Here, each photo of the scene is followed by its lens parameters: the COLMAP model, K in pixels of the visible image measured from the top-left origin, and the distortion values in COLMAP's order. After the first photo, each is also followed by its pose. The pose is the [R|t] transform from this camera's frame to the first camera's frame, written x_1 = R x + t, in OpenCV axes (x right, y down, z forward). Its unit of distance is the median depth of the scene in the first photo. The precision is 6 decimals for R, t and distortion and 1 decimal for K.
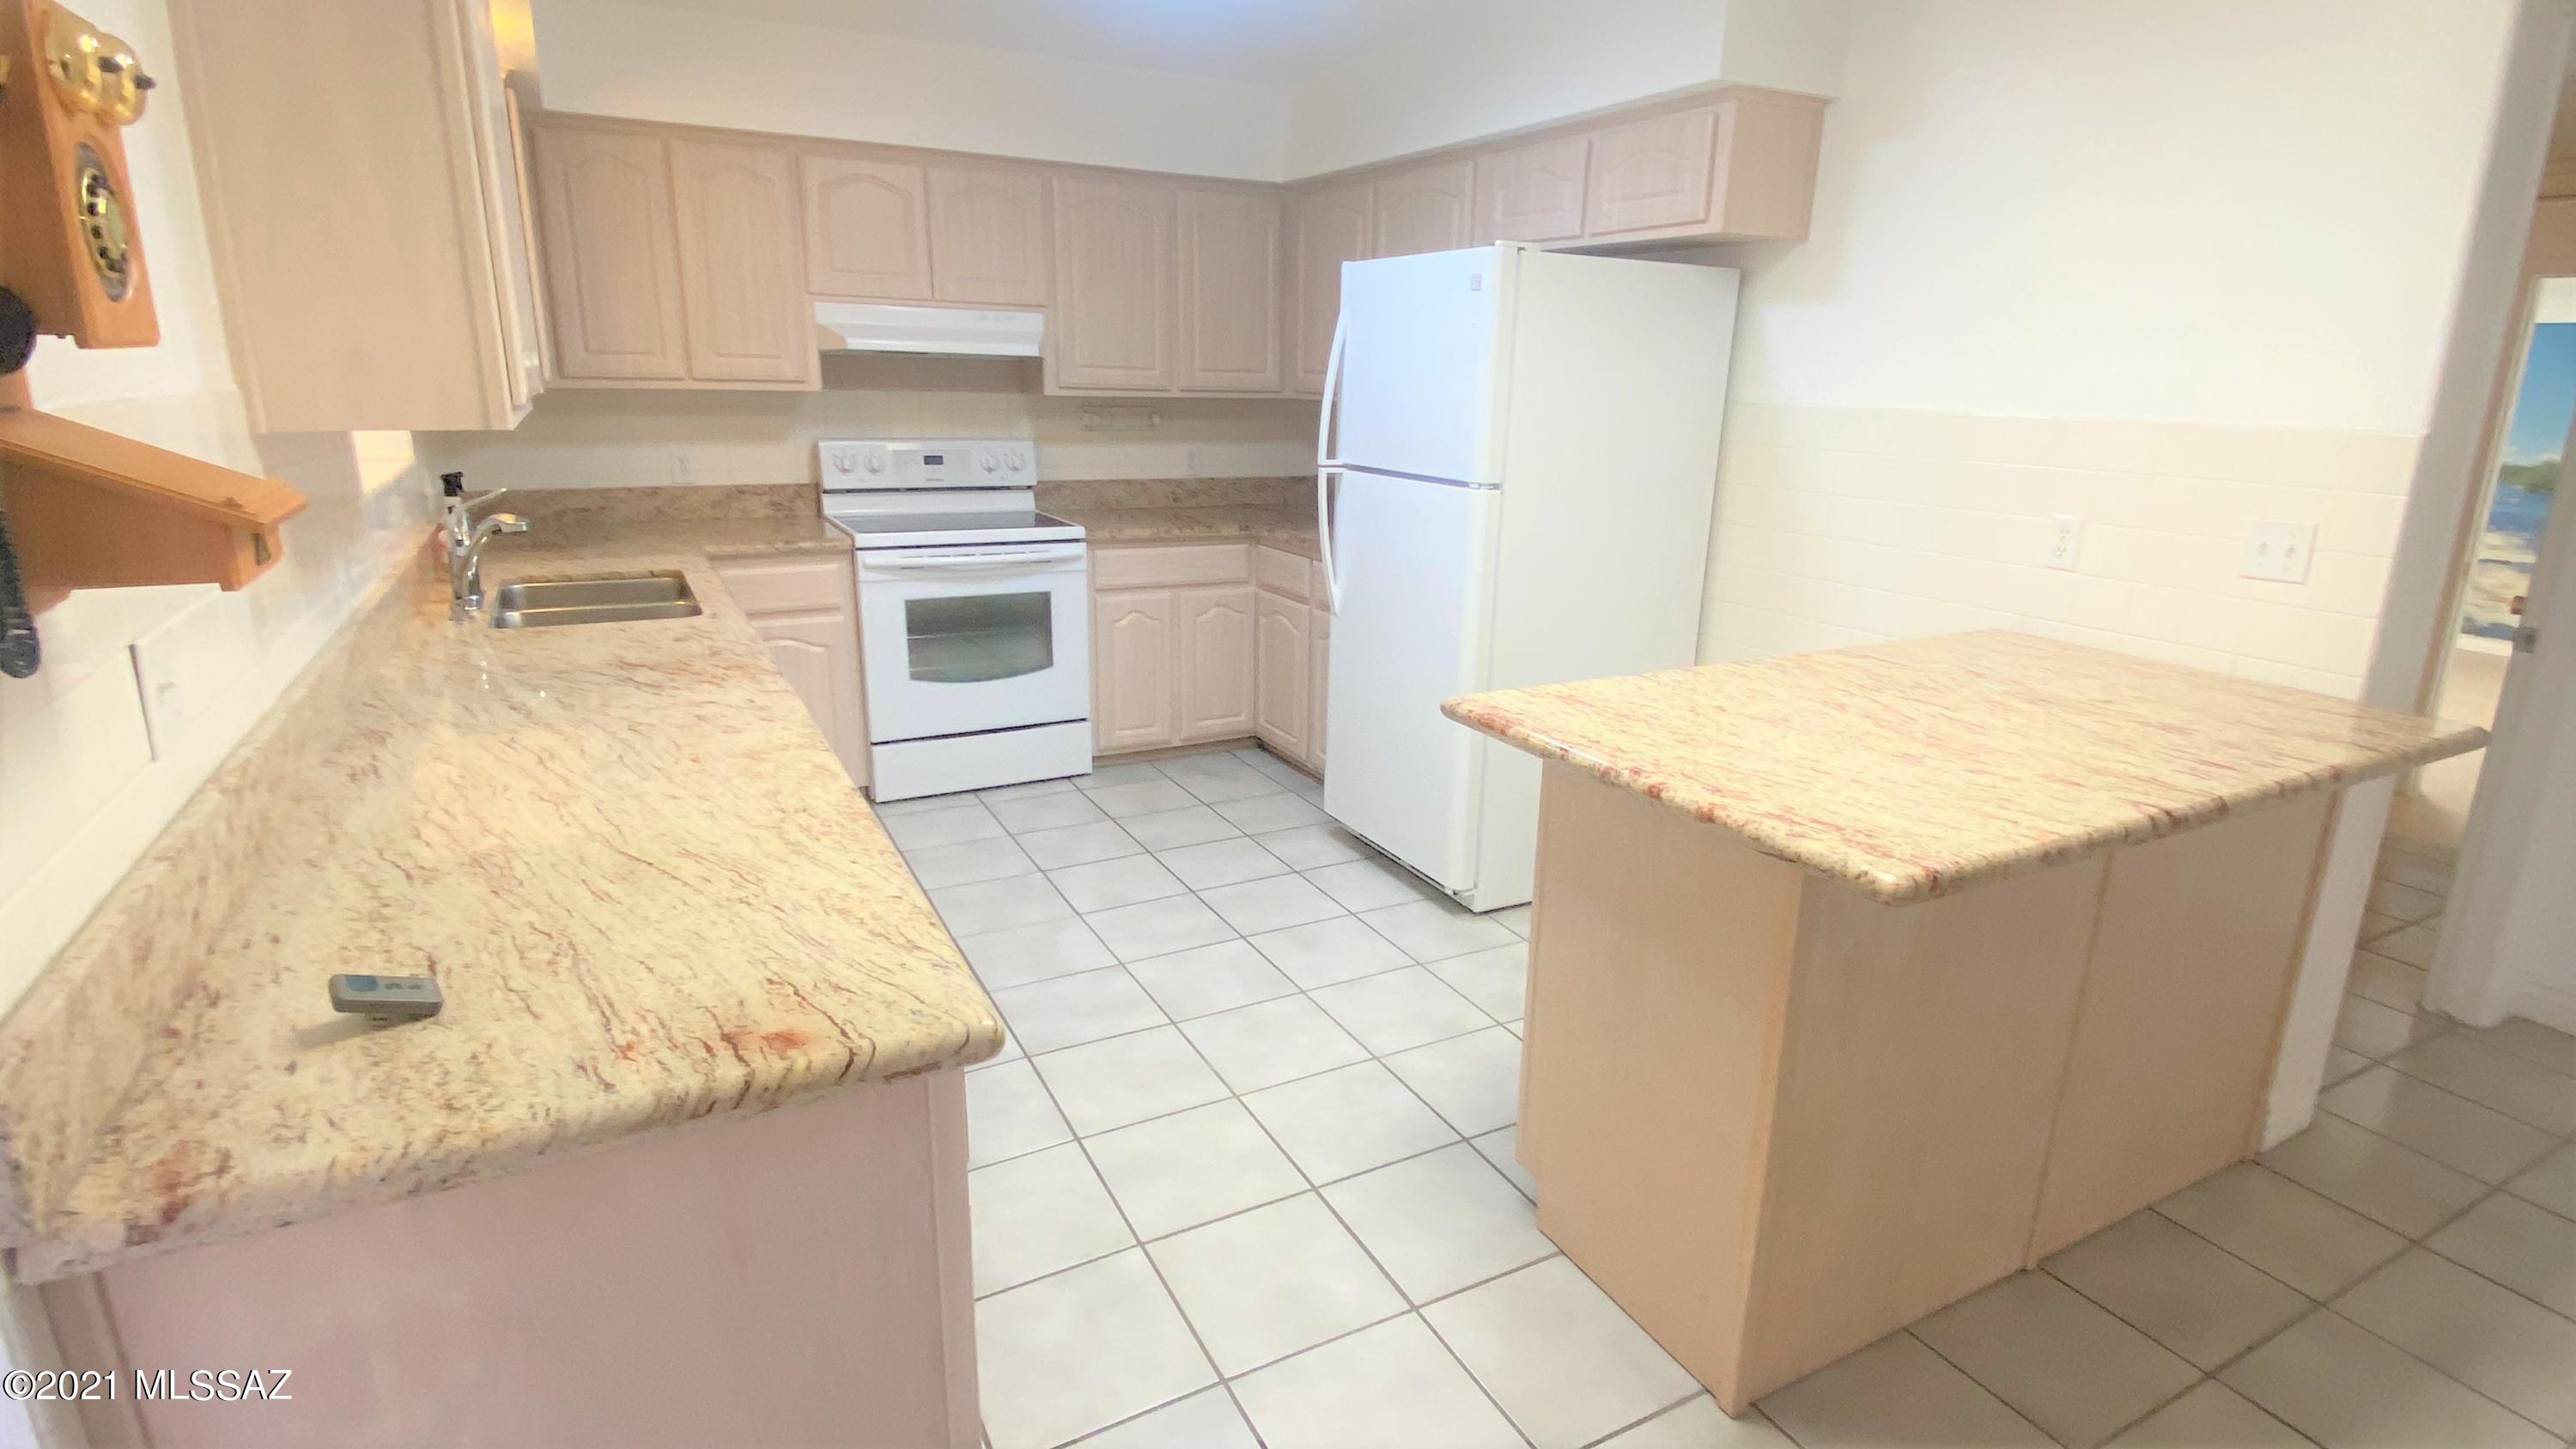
lens RADIAL K [[1268.9, 0, 1331.1], [0, 1268.9, 722.6], [0, 0, 1]] dist [0.019710, -0.001245]
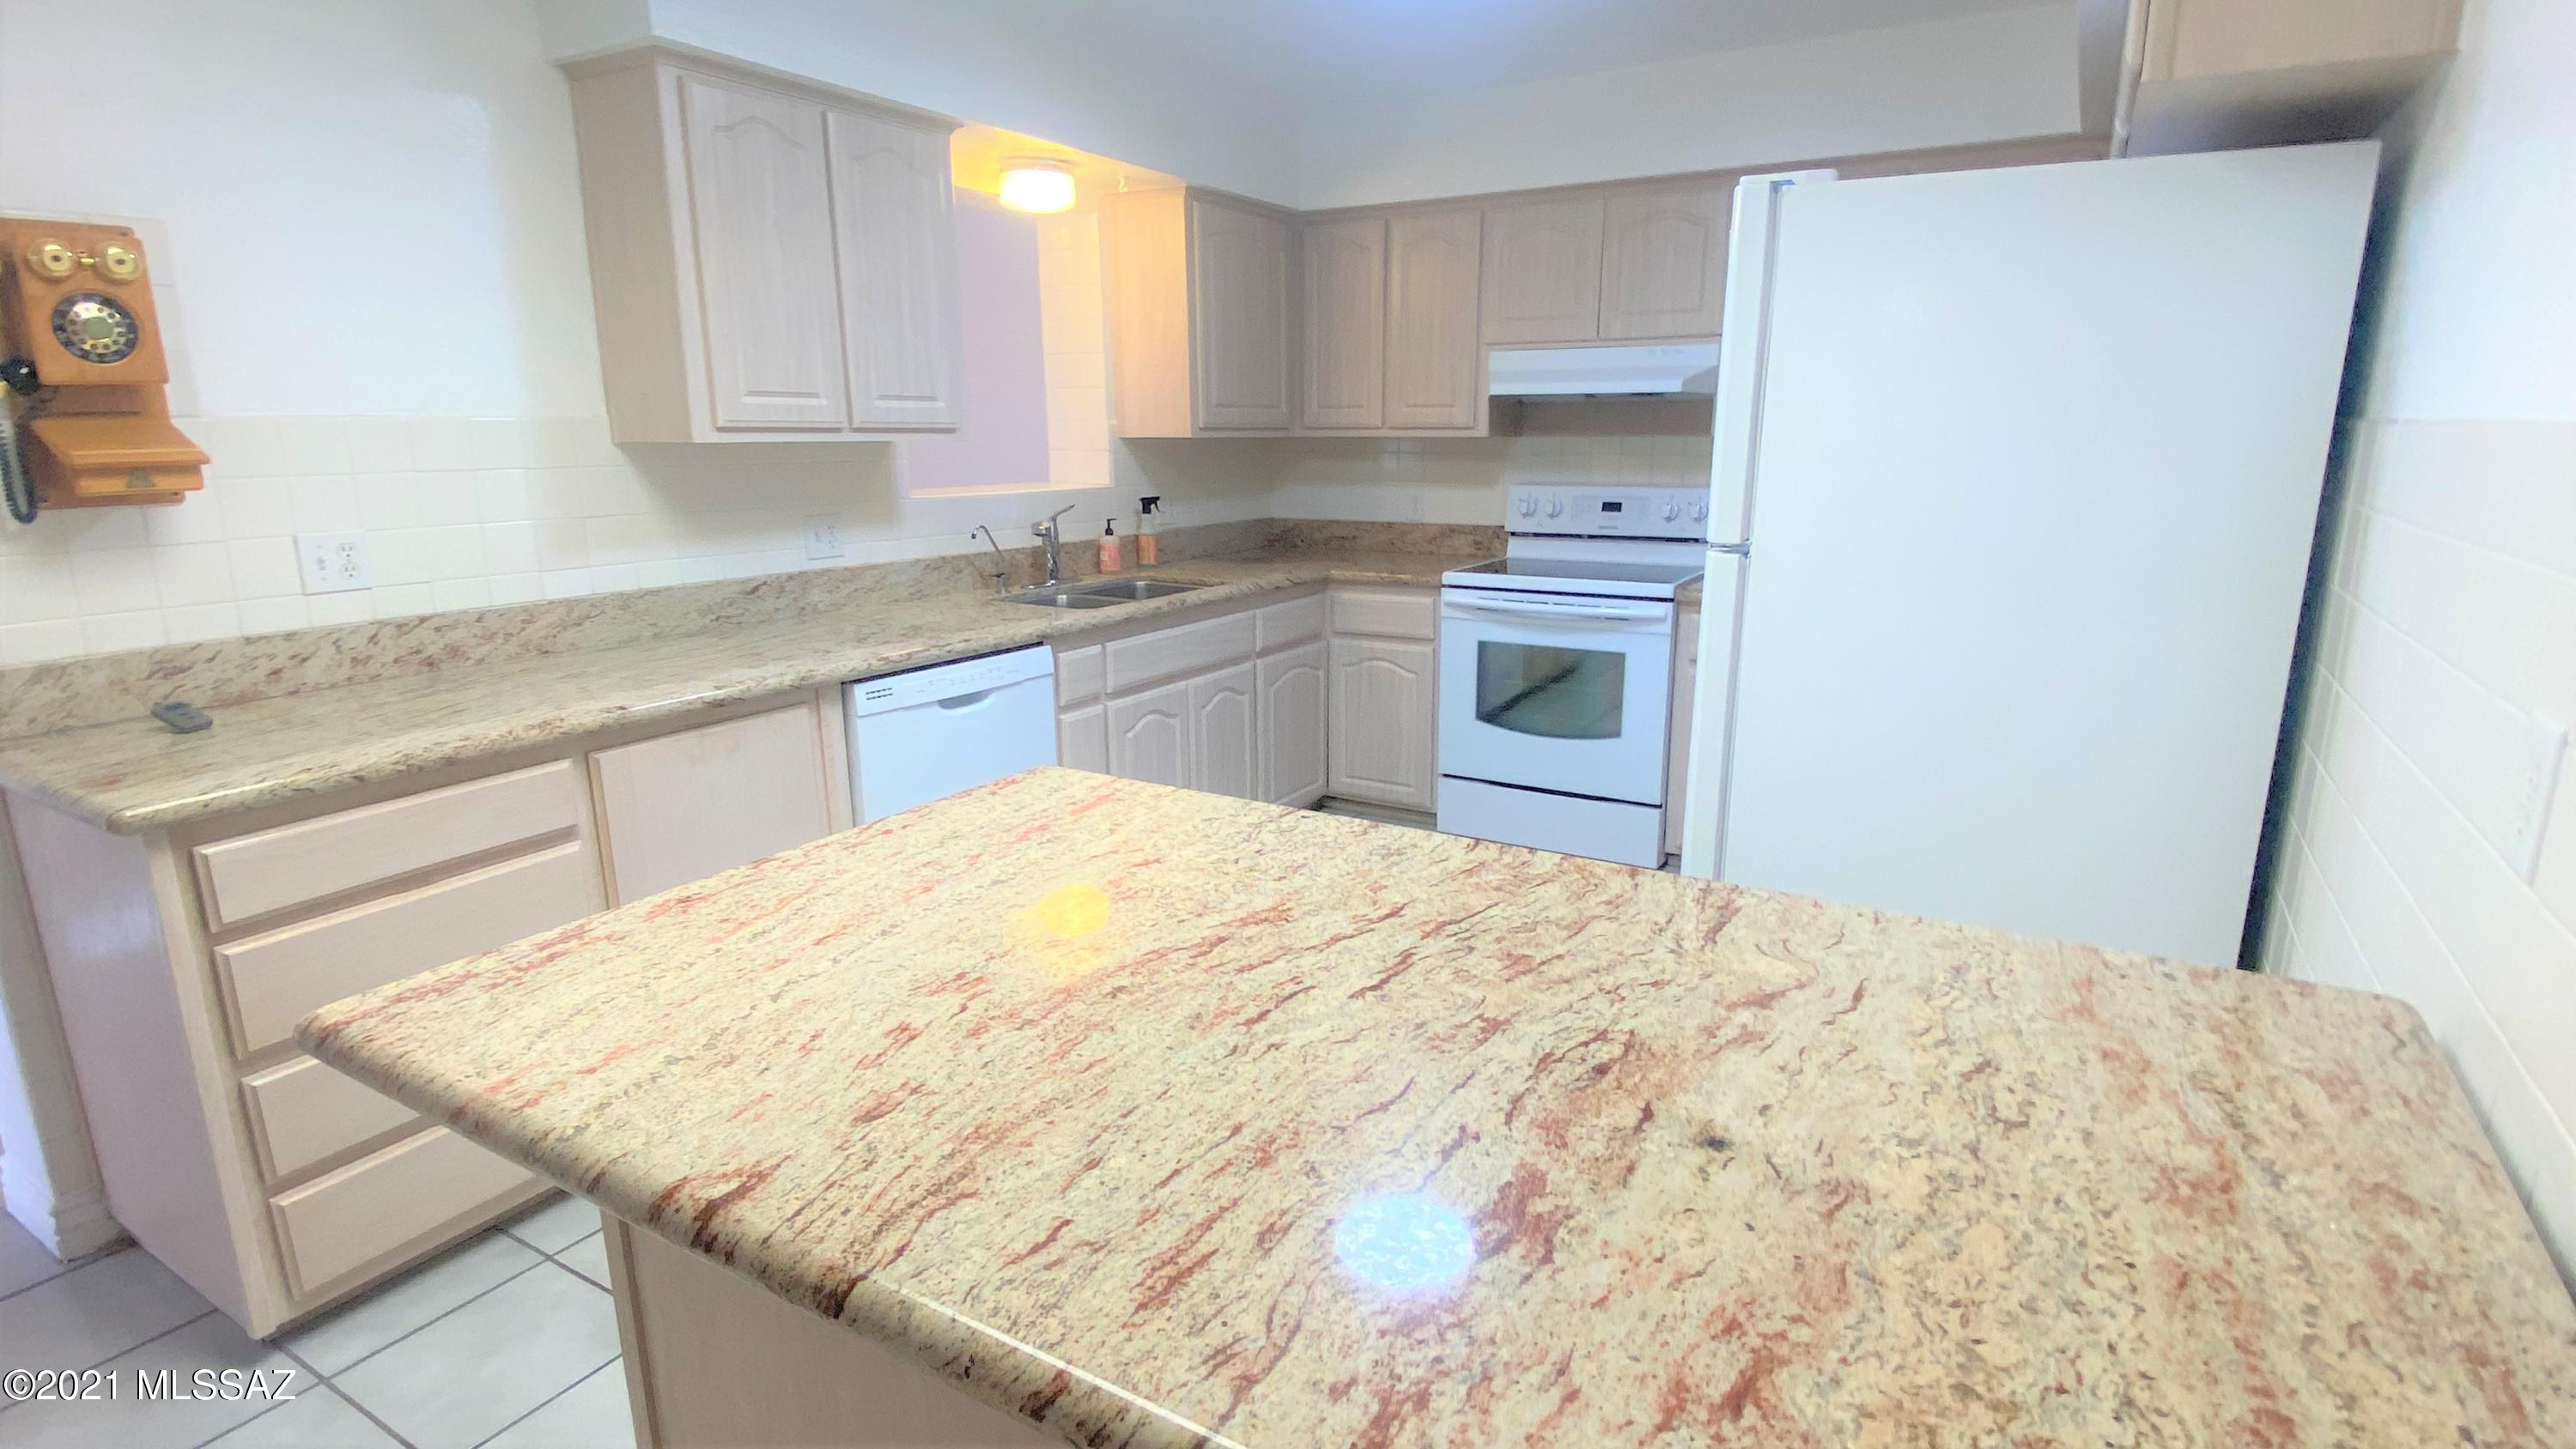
lens RADIAL K [[1268.9, 0, 1296.9], [0, 1268.9, 727.2], [0, 0, 1]] dist [0.019710, -0.001245]
pose [[0.497575, 0.176188, -0.849339, 0.462141], [-0.215065, 0.973640, 0.075980, -0.075949], [0.840337, 0.144858, 0.522351, 0.371116]]
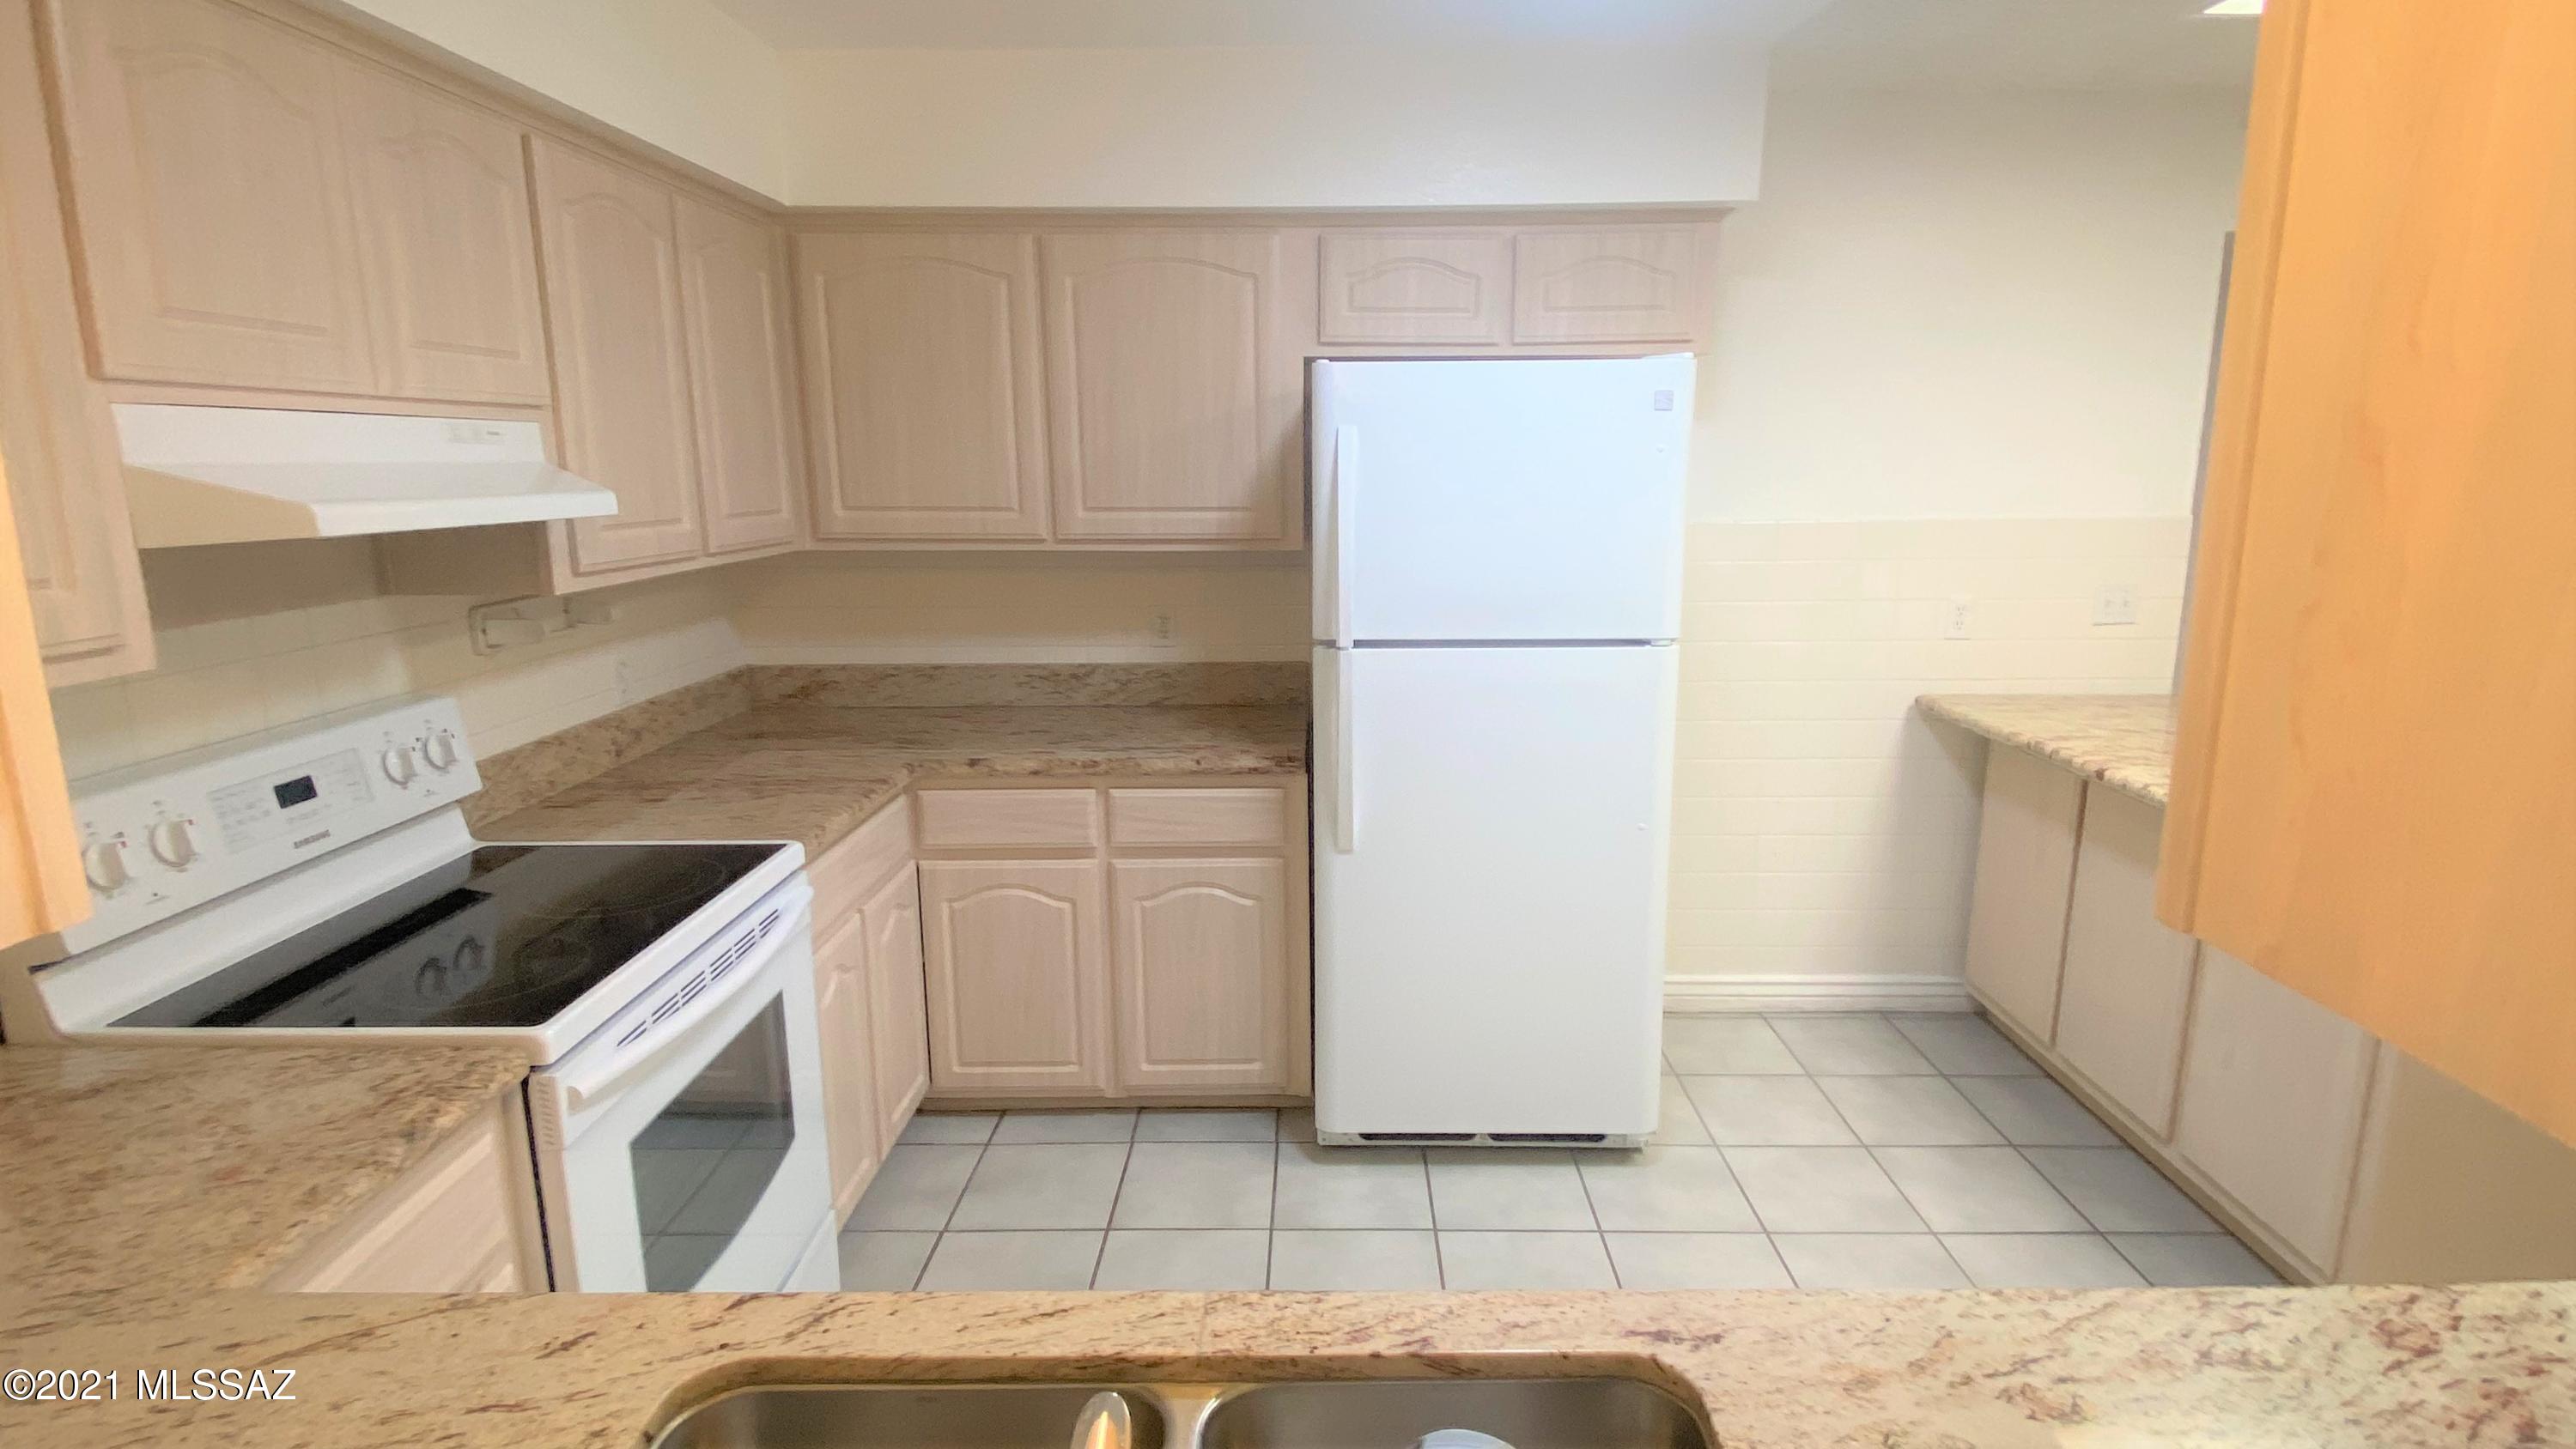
lens RADIAL K [[1268.9, 0, 1299.5], [0, 1268.9, 716.1], [0, 0, 1]] dist [0.019710, -0.001245]
pose [[0.497072, -0.200736, 0.844171, -0.551876], [0.247353, 0.965287, 0.083888, -0.210282], [-0.831707, 0.167110, 0.529470, 0.602208]]
